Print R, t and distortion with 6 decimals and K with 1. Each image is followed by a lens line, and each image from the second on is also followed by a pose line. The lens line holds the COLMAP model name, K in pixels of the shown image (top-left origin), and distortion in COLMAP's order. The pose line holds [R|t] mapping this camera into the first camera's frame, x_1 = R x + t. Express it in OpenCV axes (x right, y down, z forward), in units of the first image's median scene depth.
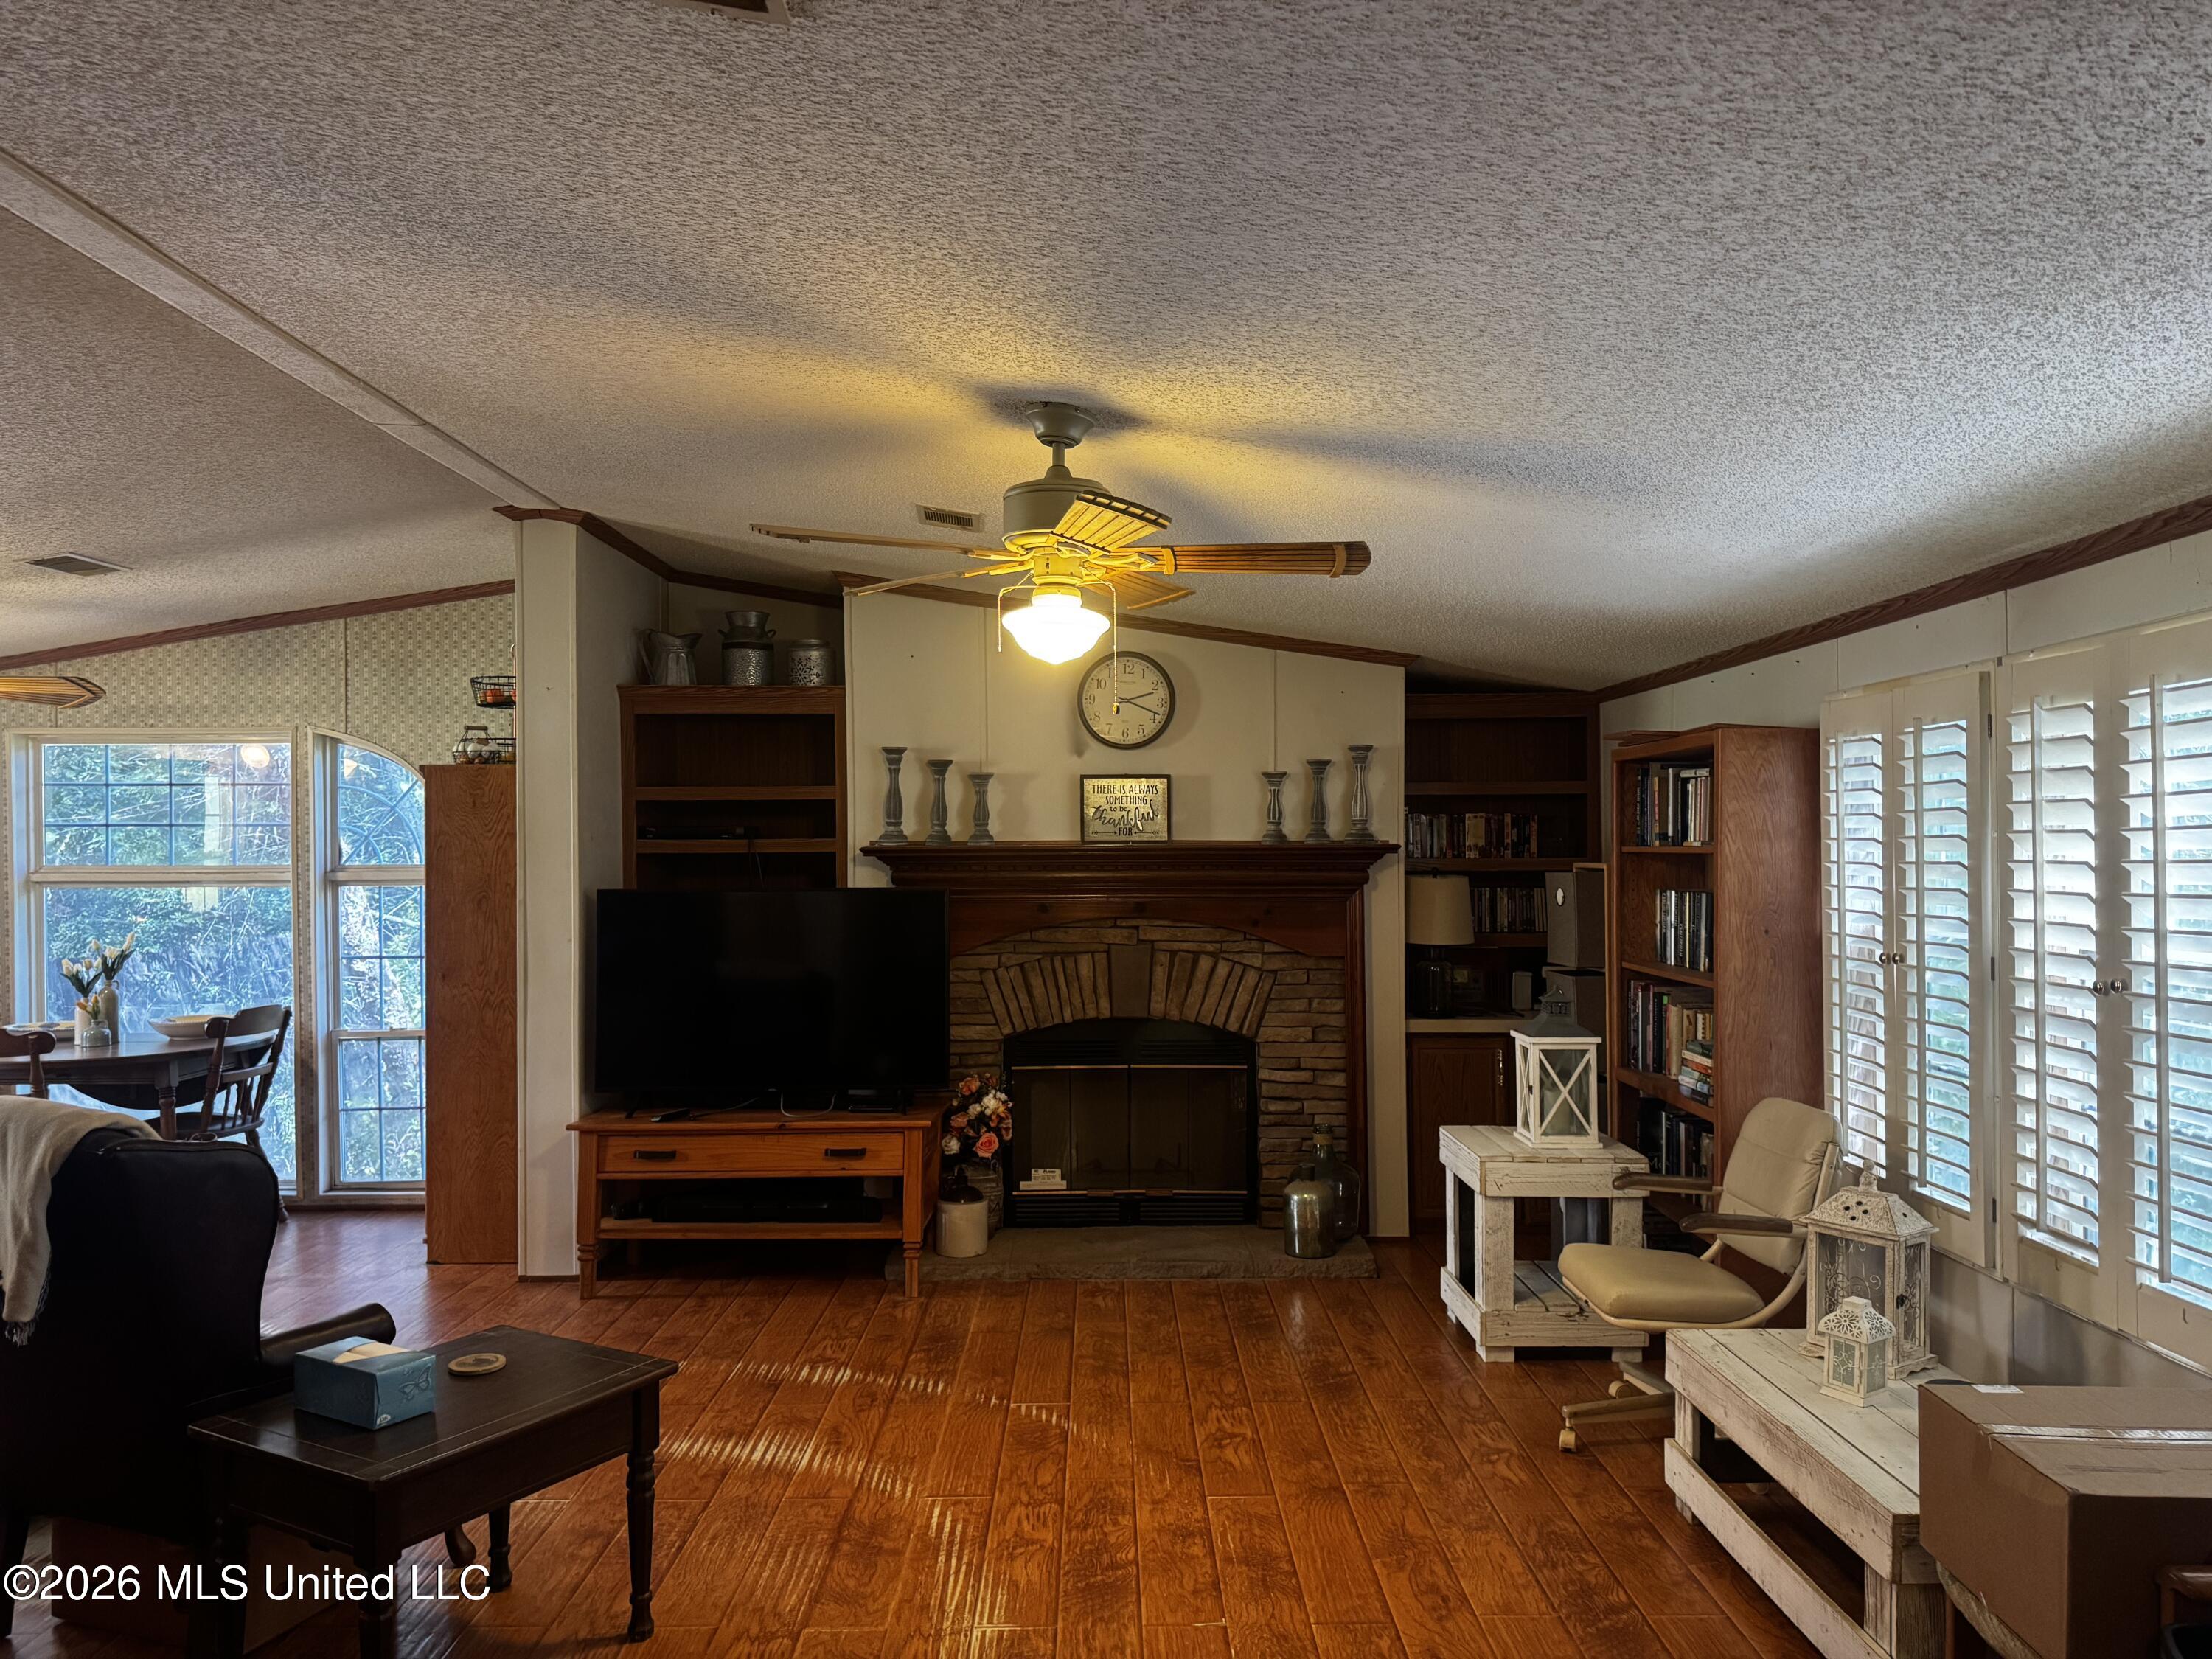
lens RADIAL K [[1552.7, 0, 1116.5], [0, 1552.7, 822.4], [0, 0, 1]] dist [0.113754, -0.165548]
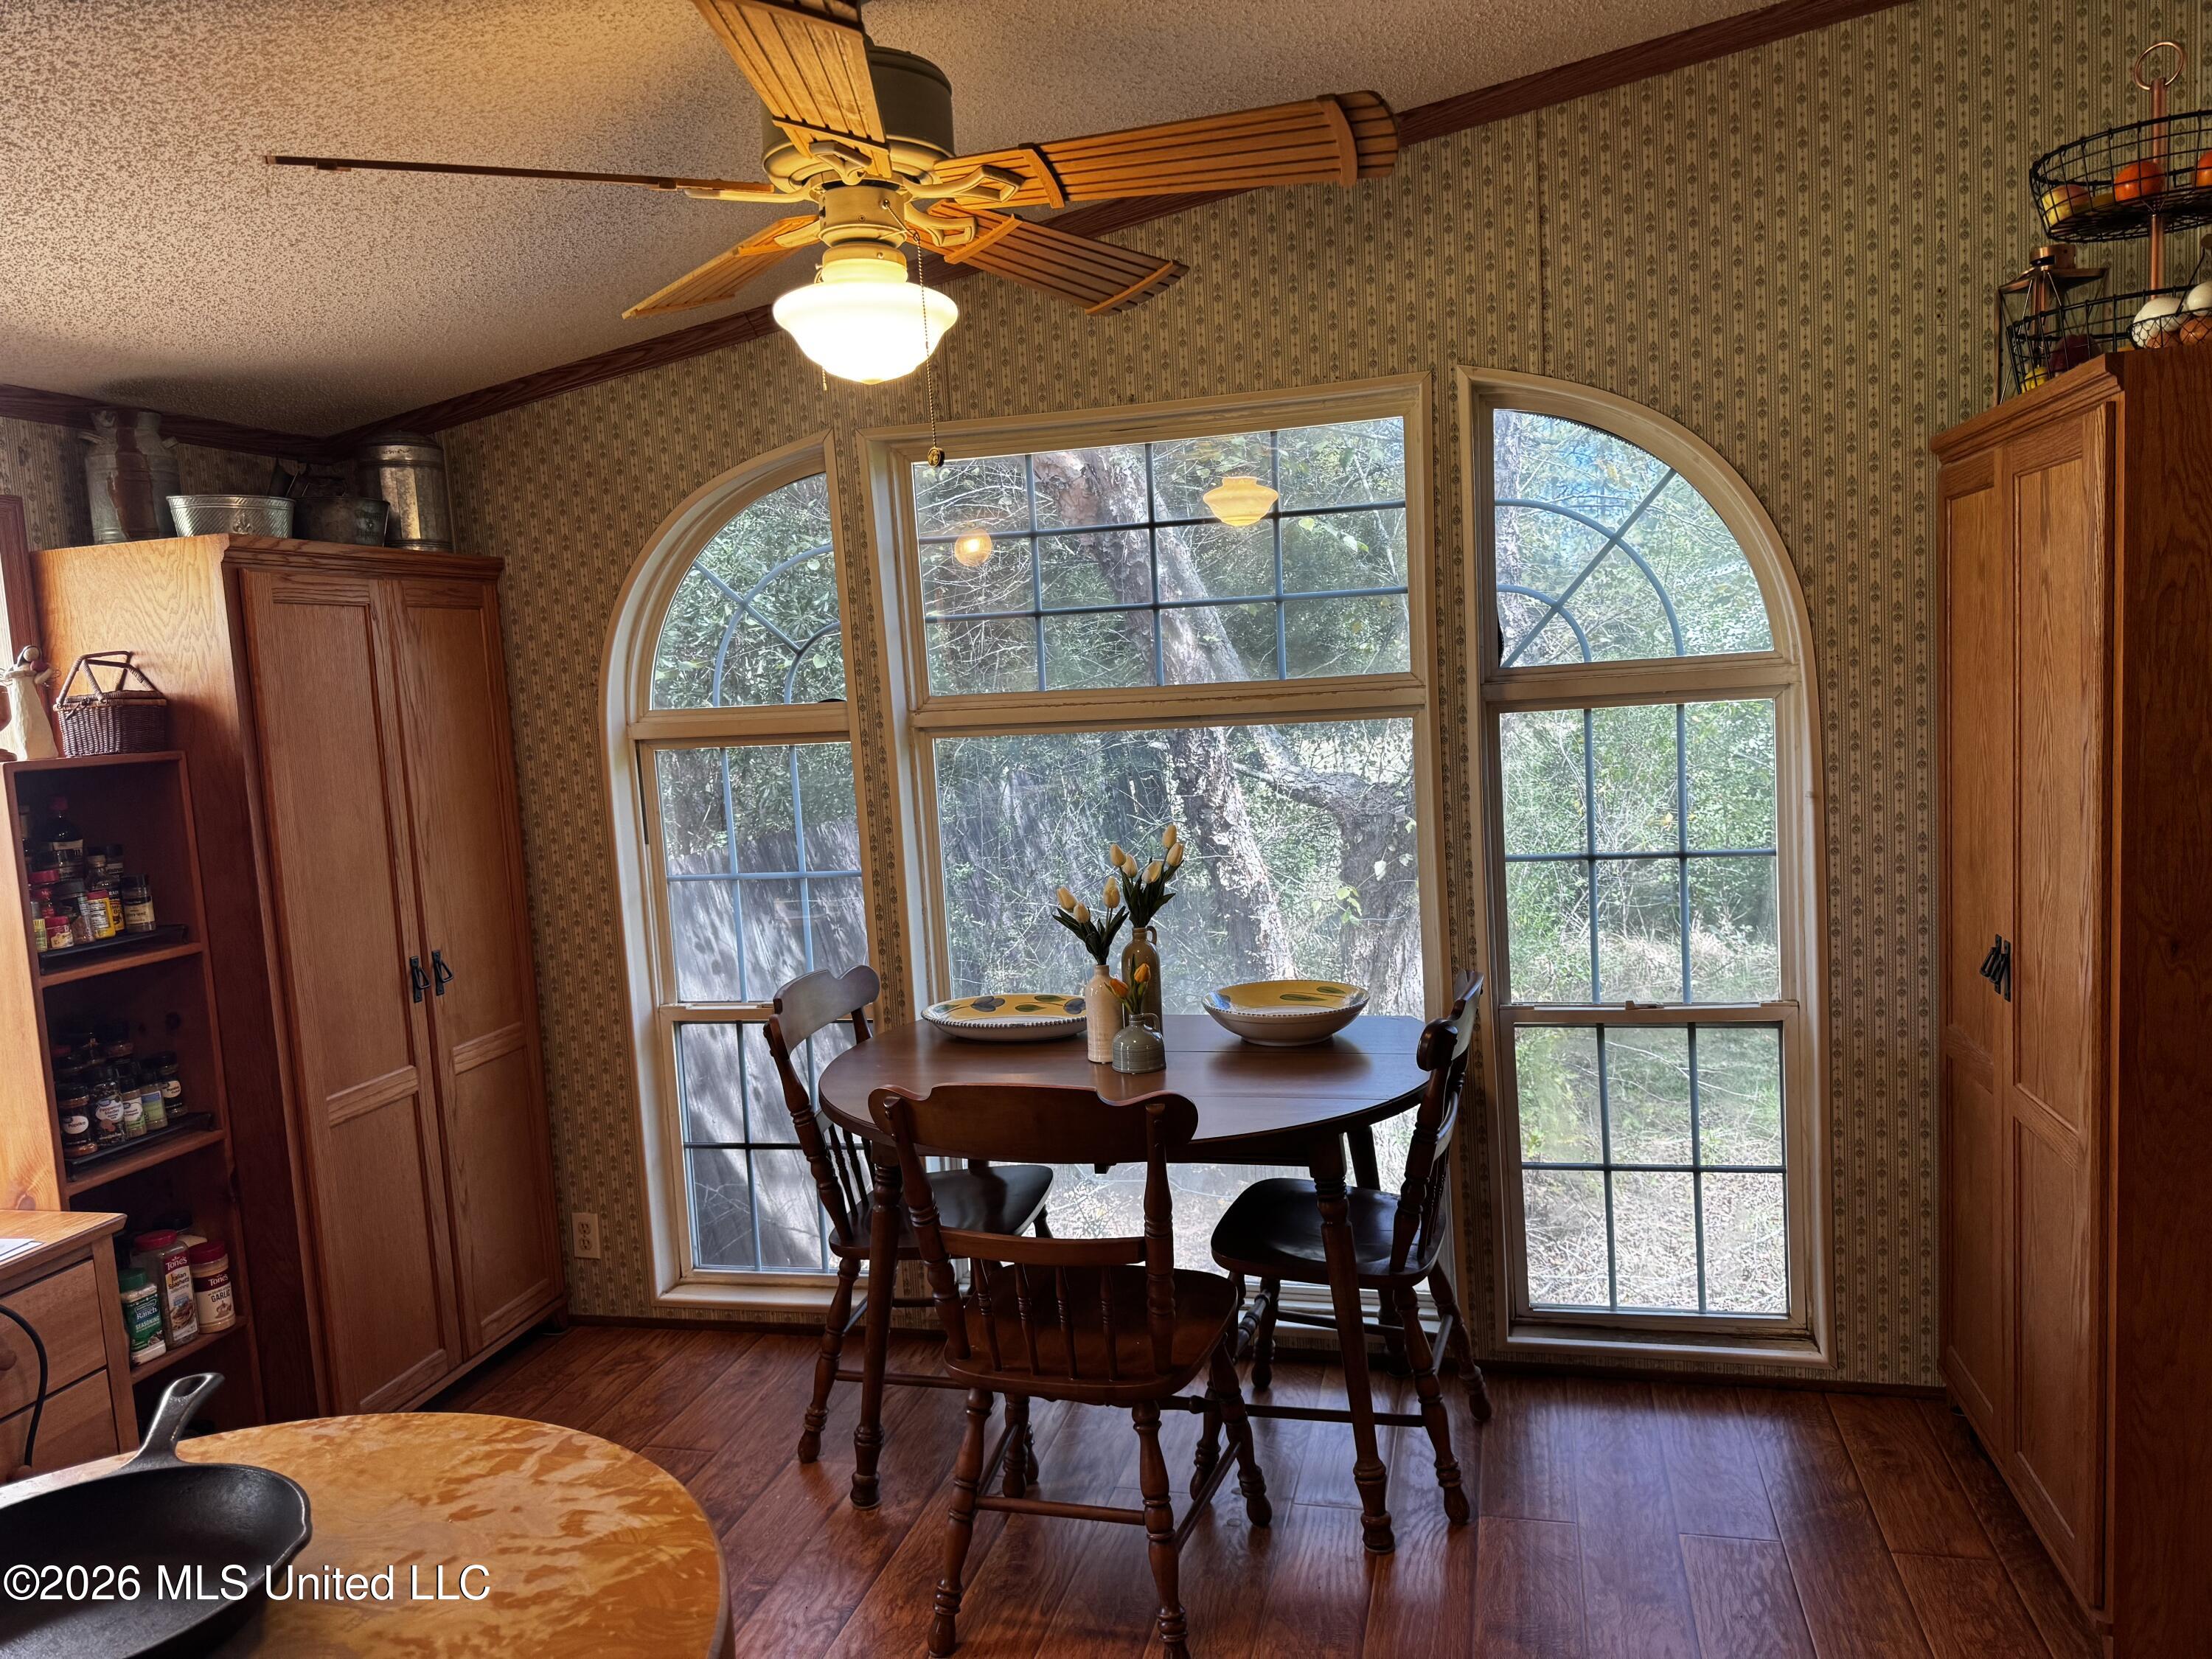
lens RADIAL K [[1557.1, 0, 1113.9], [0, 1557.1, 836.0], [0, 0, 1]] dist [0.042394, -0.044638]
pose [[0.966896, -0.021863, -0.254232, -0.551801], [0.054384, 0.991088, 0.121602, 0.015502], [0.249308, -0.131402, 0.959468, 0.575543]]
